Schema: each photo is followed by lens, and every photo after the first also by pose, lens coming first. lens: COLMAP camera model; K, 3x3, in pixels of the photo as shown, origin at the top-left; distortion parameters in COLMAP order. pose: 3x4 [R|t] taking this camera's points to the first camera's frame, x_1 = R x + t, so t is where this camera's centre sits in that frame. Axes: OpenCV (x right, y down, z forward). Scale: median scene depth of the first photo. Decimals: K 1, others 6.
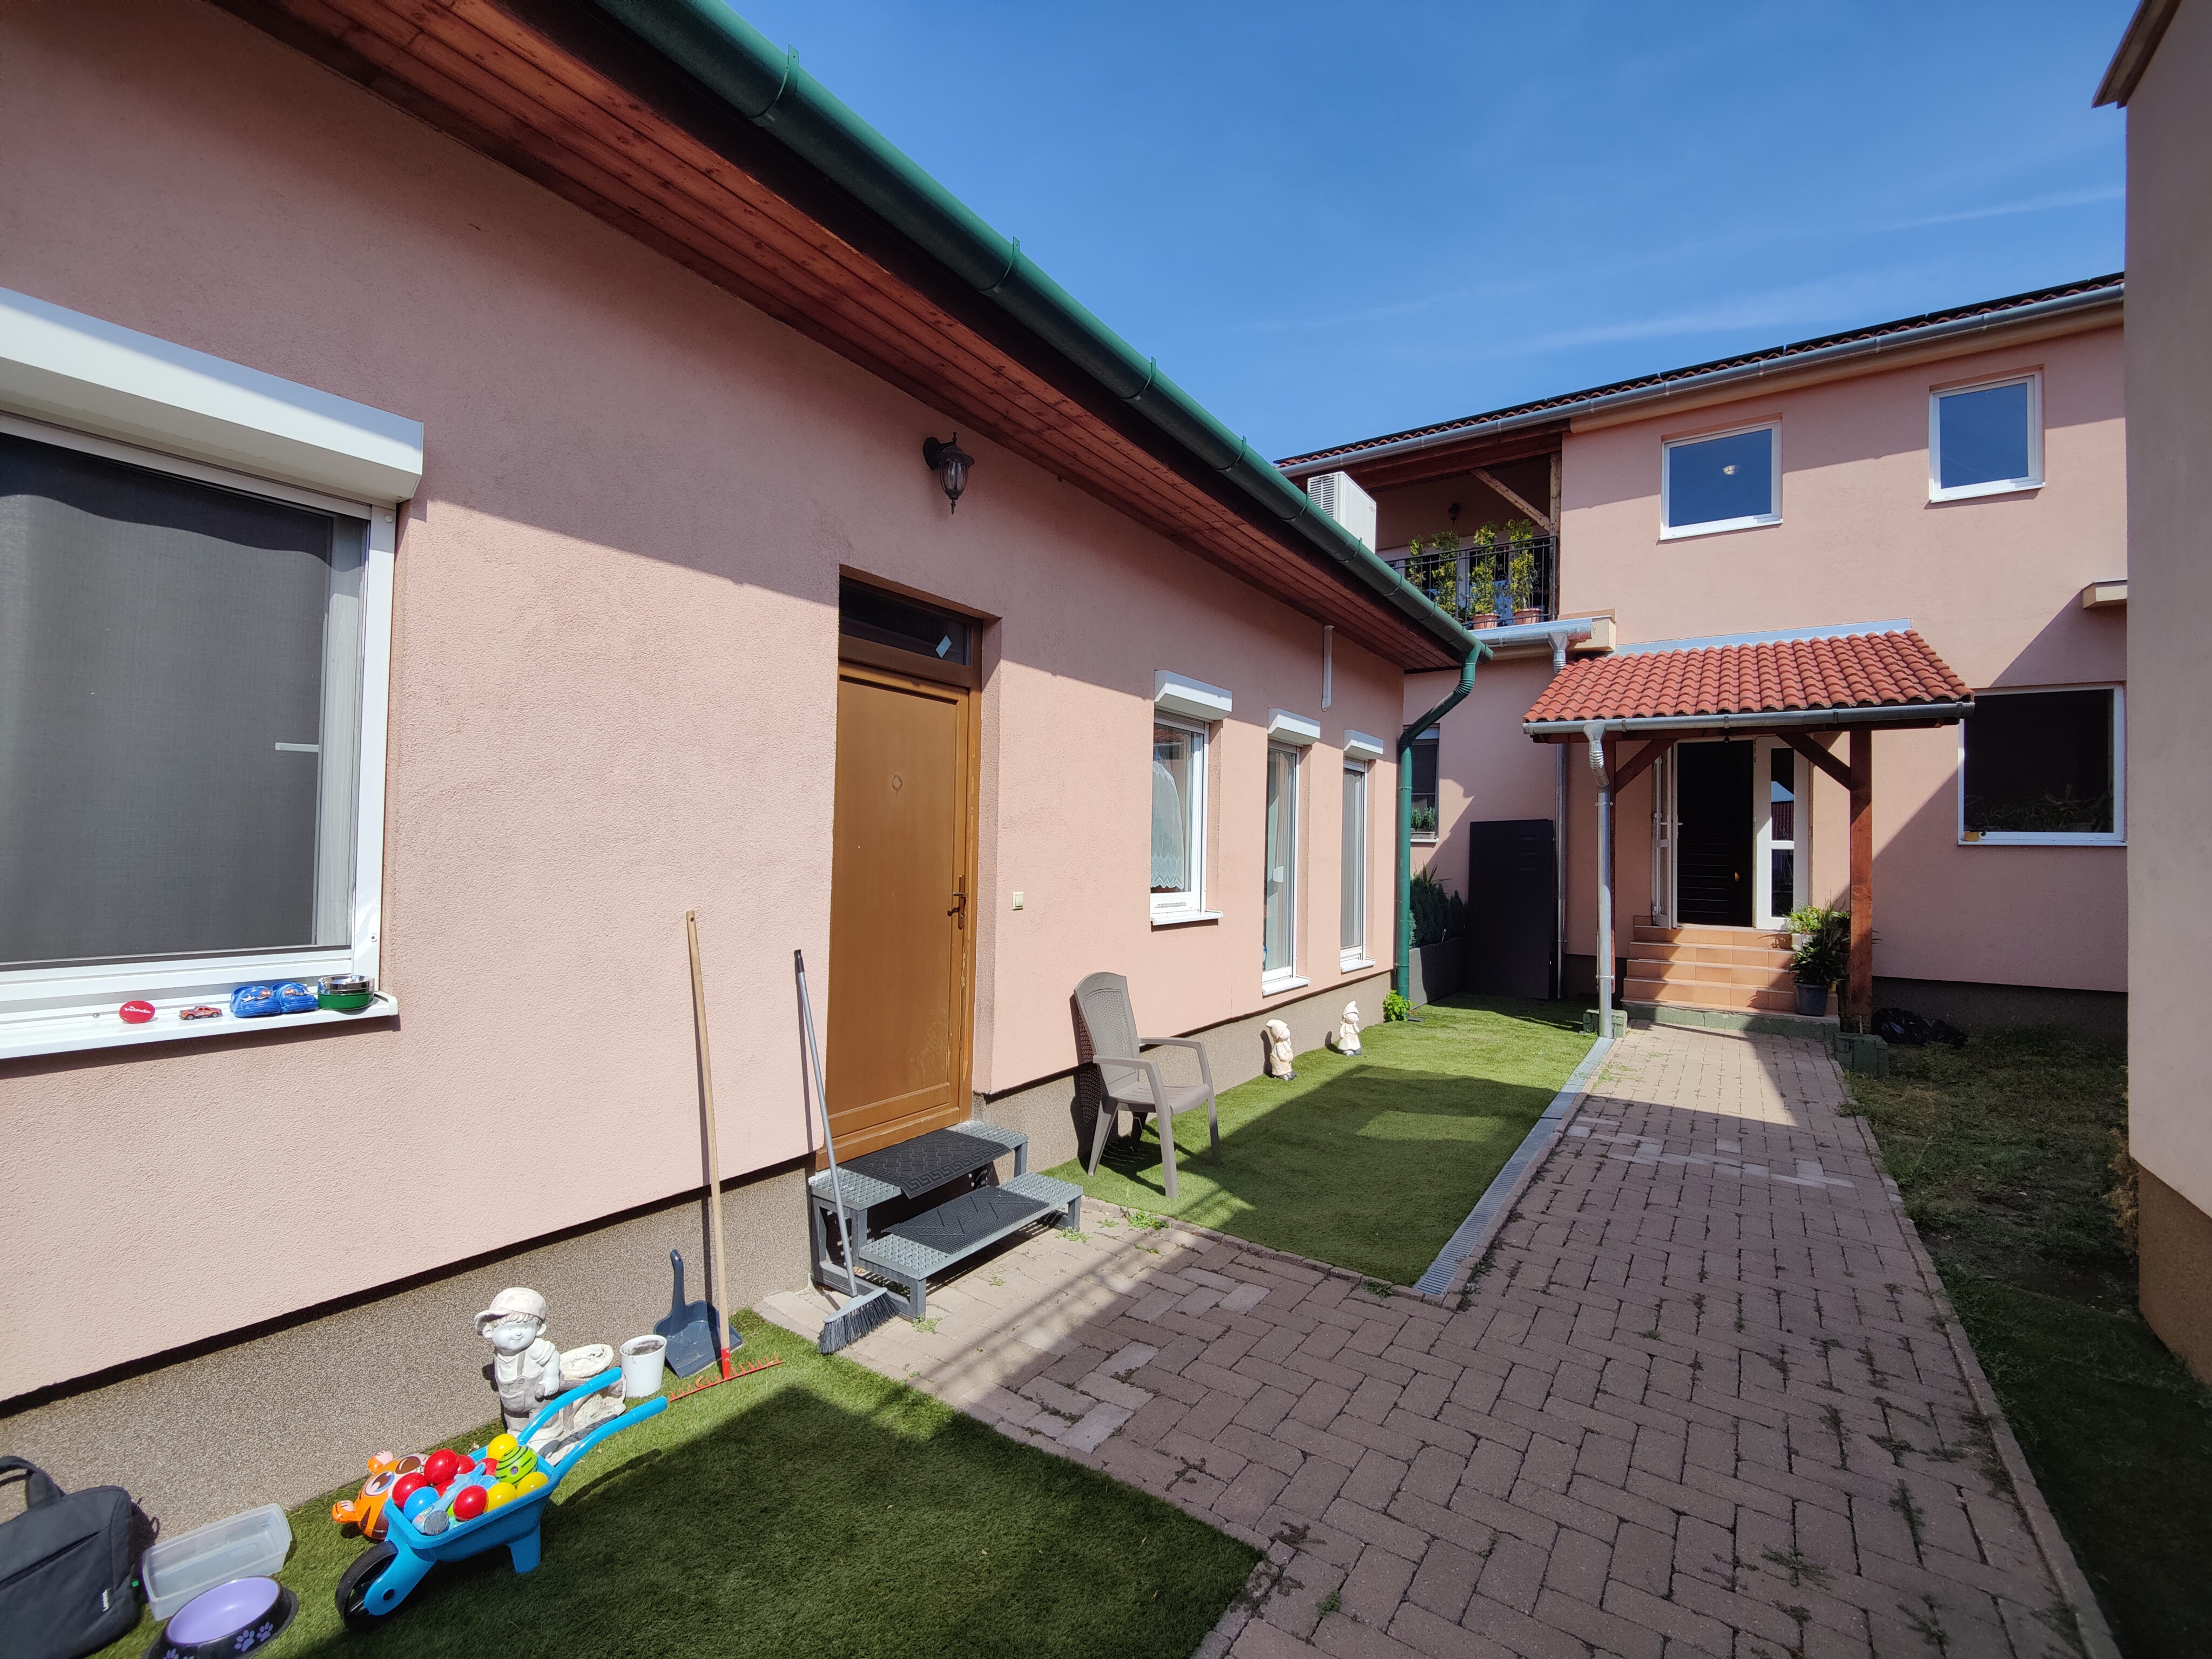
lens RADIAL K [[956.3, 0, 1097.4], [0, 956.3, 828.8], [0, 0, 1]] dist [0.011646, -0.010577]
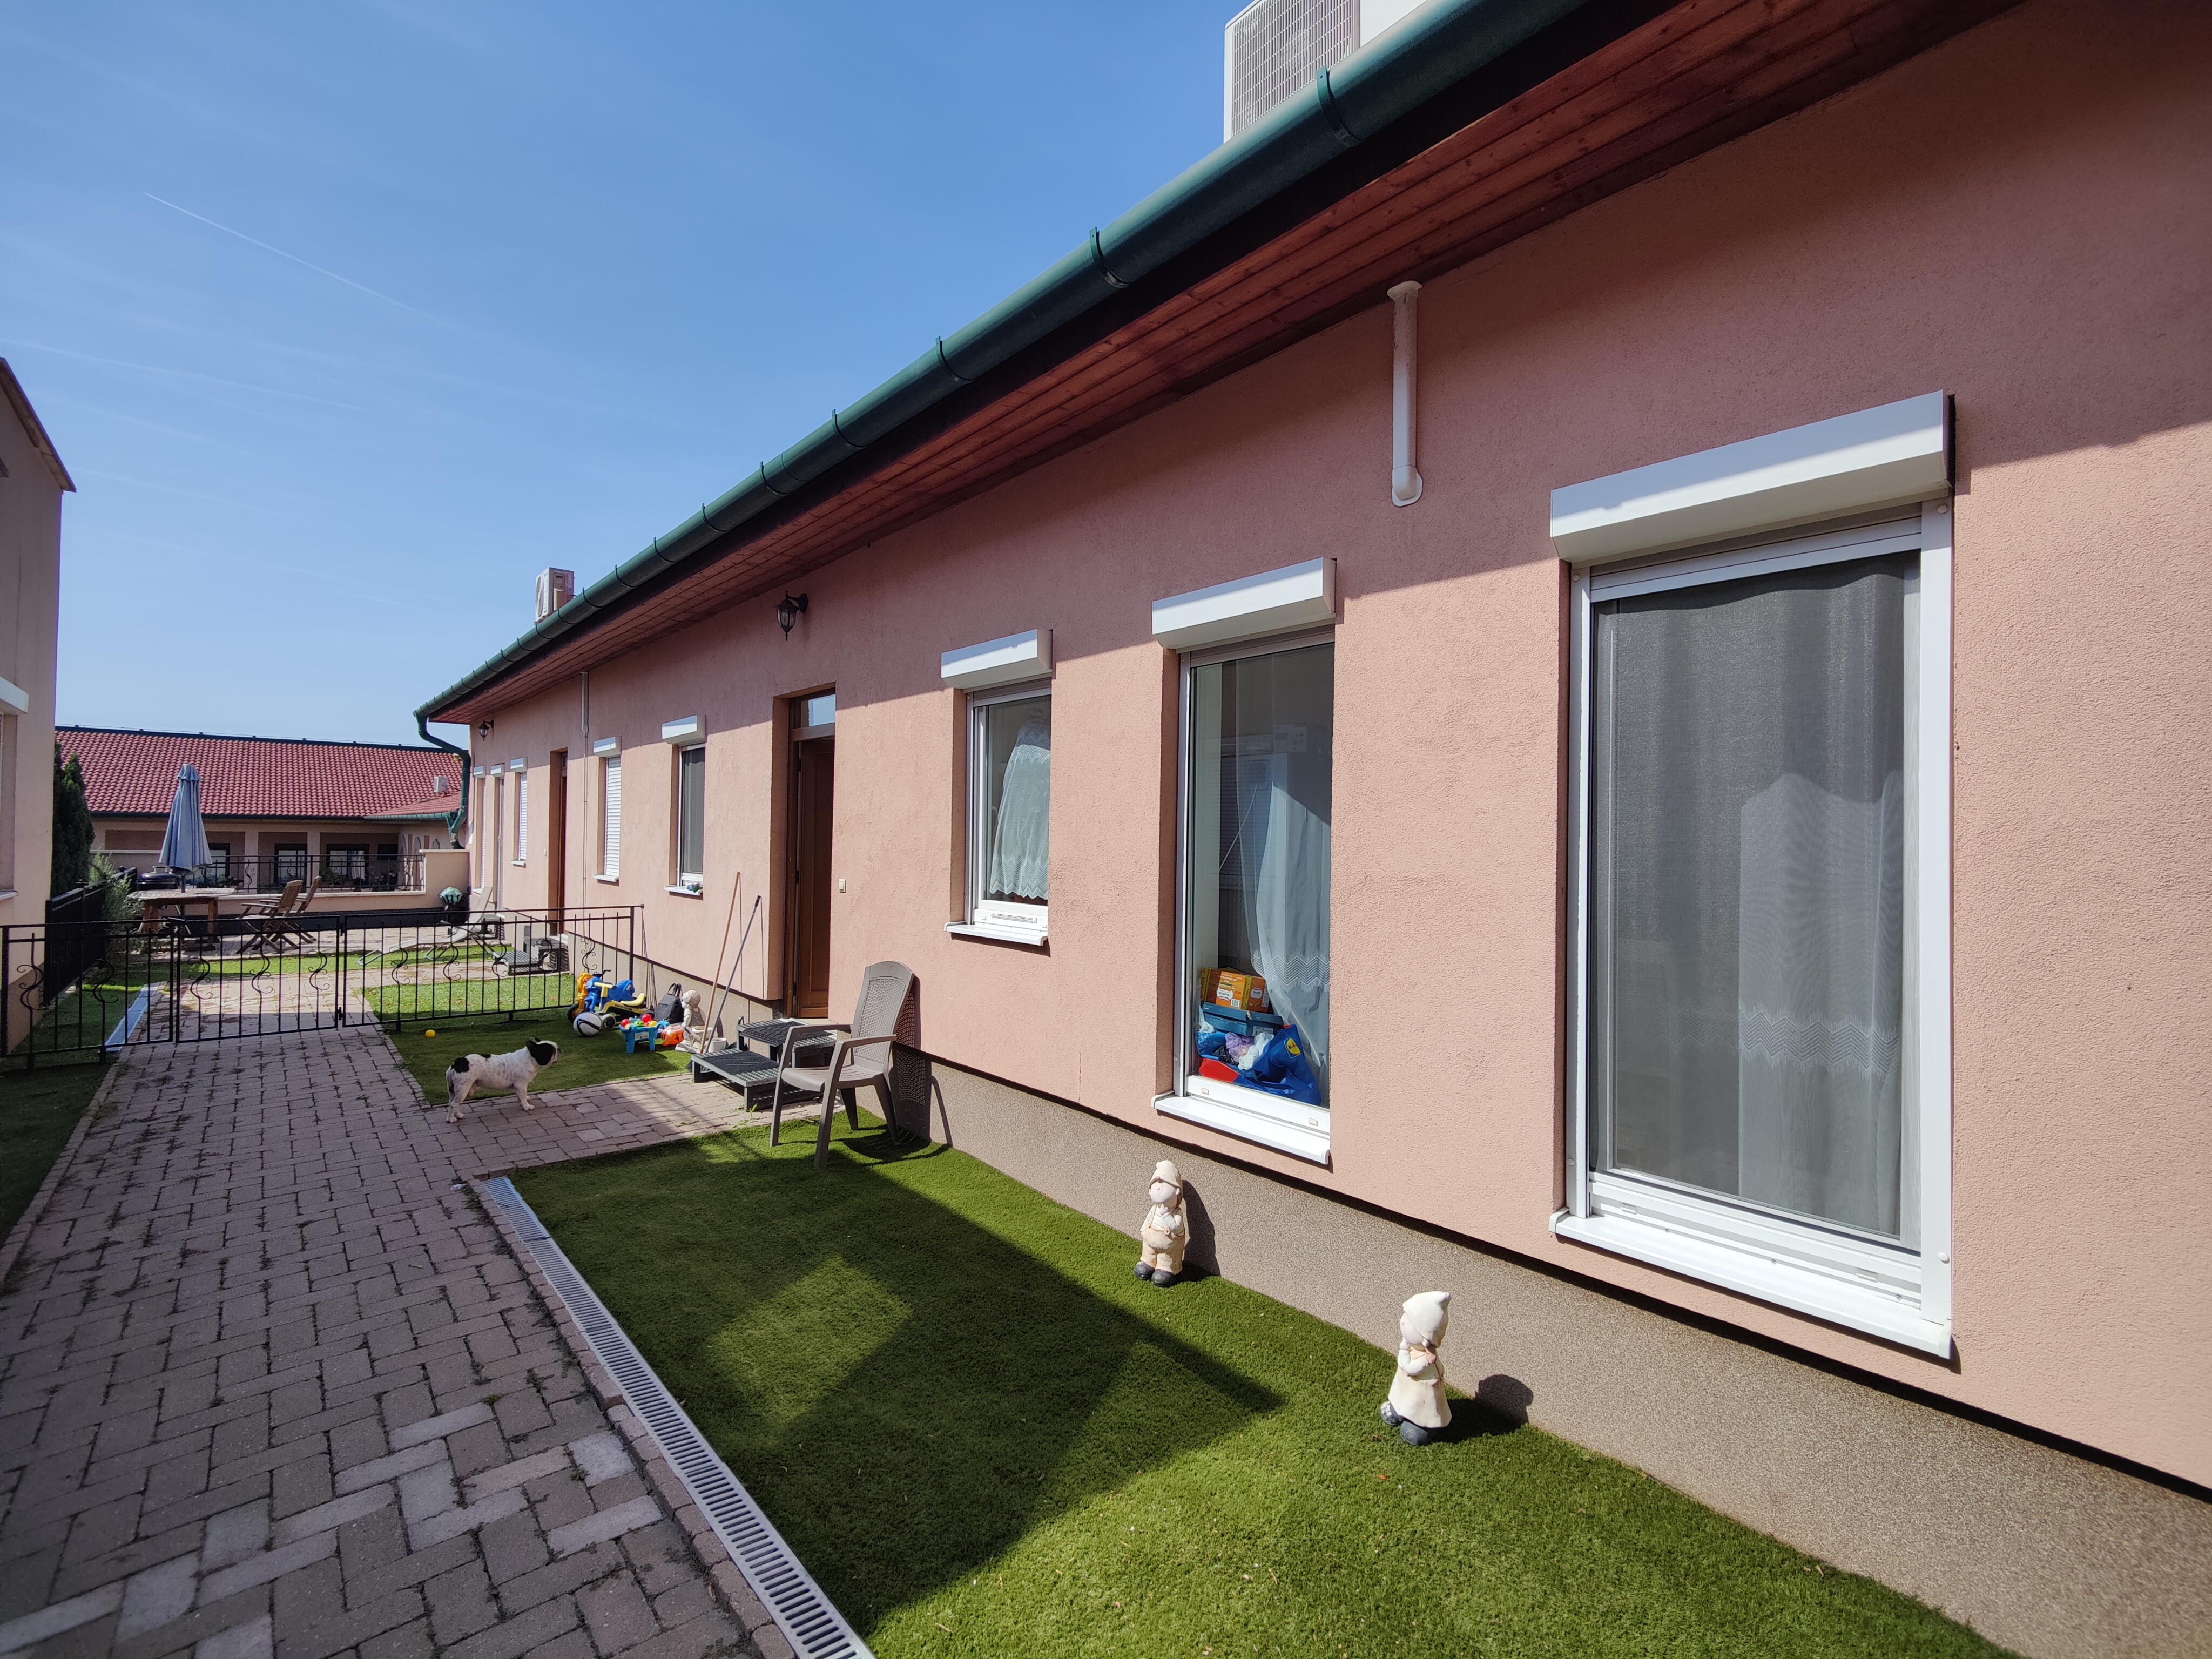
lens RADIAL K [[956.3, 0, 1095.3], [0, 956.3, 827.4], [0, 0, 1]] dist [0.011646, -0.010577]
pose [[-0.255436, -0.039349, -0.966025, 1.188450], [-0.003189, 0.999200, -0.039857, 0.049281], [0.966821, -0.007100, -0.255357, 1.791017]]
